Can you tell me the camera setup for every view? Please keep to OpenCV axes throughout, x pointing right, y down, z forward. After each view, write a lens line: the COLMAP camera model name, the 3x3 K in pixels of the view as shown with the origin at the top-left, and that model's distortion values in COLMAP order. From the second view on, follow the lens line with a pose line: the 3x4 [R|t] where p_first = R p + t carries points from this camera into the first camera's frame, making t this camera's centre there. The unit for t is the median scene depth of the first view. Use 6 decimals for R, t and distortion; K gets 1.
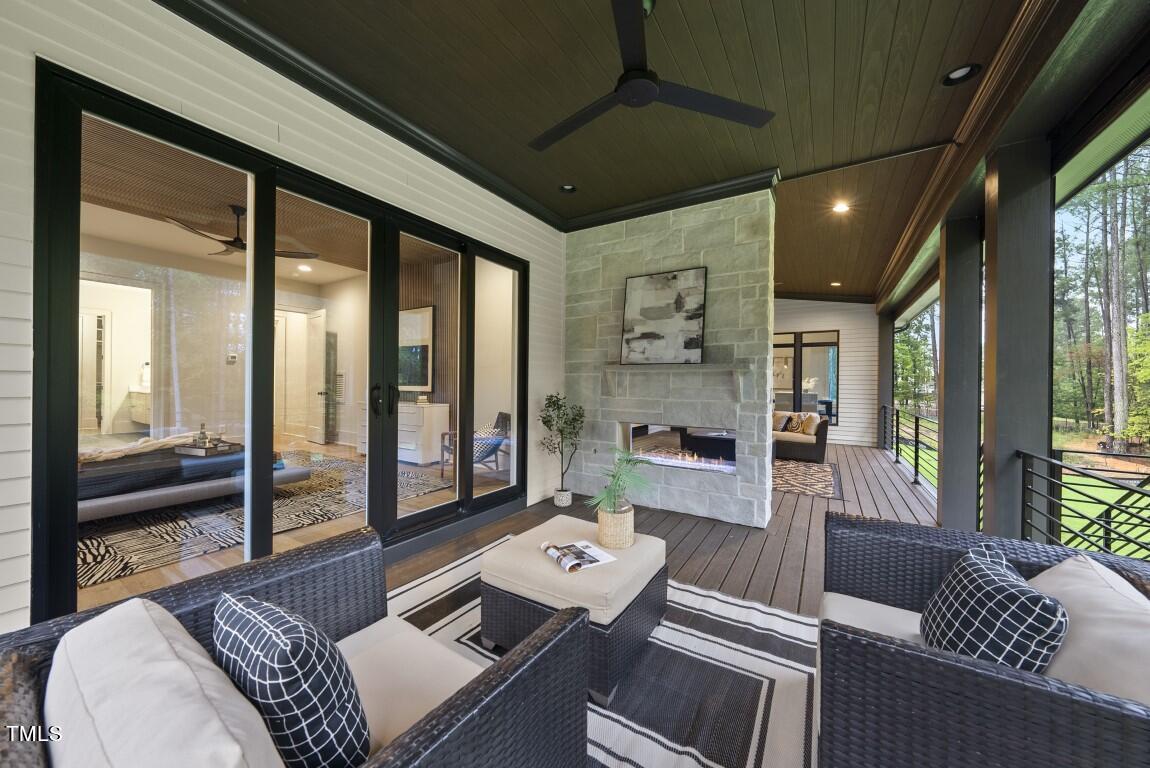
lens RADIAL K [[397.2, 0, 576.1], [0, 397.2, 382.3], [0, 0, 1]] dist [-0.001035, 0.000028]
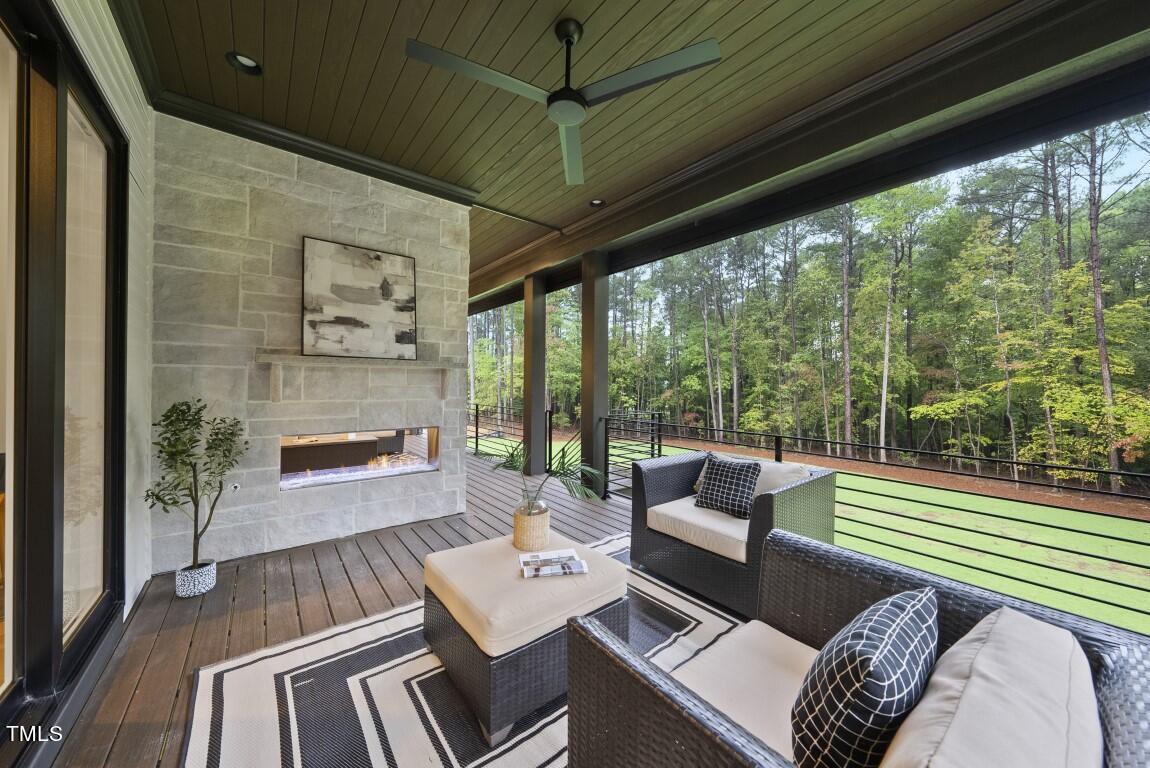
lens RADIAL K [[397.2, 0, 575.9], [0, 397.2, 384.0], [0, 0, 1]] dist [-0.001035, 0.000028]
pose [[0.329641, -0.008293, 0.944070, -0.424750], [-0.003671, 0.999943, 0.010065, -0.001418], [-0.944099, -0.006783, 0.329591, 0.310208]]
